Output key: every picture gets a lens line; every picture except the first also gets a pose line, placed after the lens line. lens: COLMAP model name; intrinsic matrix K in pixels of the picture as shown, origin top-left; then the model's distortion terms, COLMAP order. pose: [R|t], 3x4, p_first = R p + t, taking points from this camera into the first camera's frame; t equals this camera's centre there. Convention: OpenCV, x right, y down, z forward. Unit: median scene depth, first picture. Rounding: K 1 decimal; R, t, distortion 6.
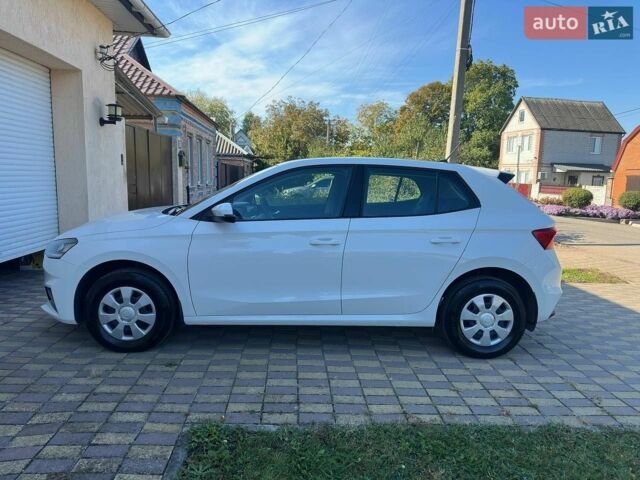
lens RADIAL K [[451.9, 0, 320.0], [0, 451.9, 240.0], [0, 0, 1]] dist [0.072296, -0.094420]
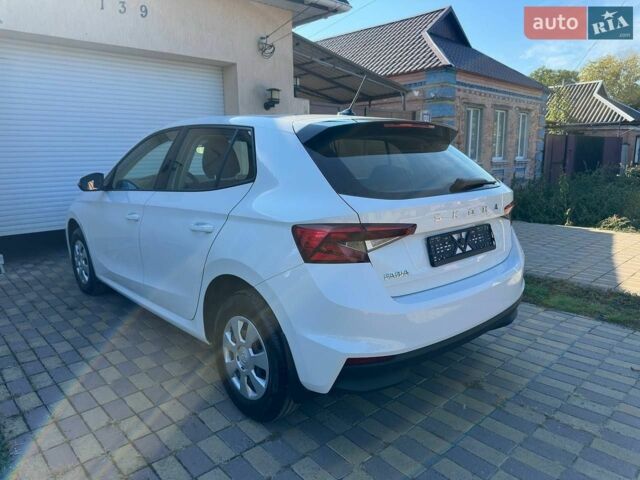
lens RADIAL K [[451.9, 0, 320.0], [0, 451.9, 240.0], [0, 0, 1]] dist [0.072296, -0.094420]
pose [[0.639542, 0.111354, -0.760649, 0.900338], [-0.079255, 0.993732, 0.078839, -0.047284], [0.764660, 0.009864, 0.644358, 0.666328]]
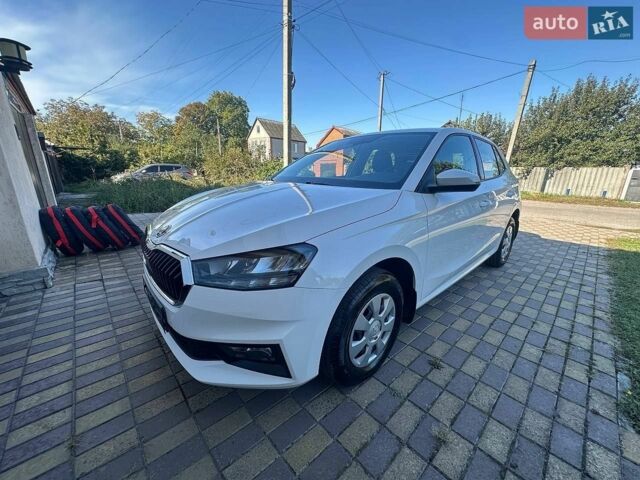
lens RADIAL K [[254.5, 0, 320.0], [0, 254.5, 240.0], [0, 0, 1]] dist [0.000285, 0.000011]
pose [[0.768330, -0.190835, 0.610943, -0.683629], [0.100986, 0.978706, 0.178709, -0.059107], [-0.632037, -0.075610, 0.771240, 0.723537]]
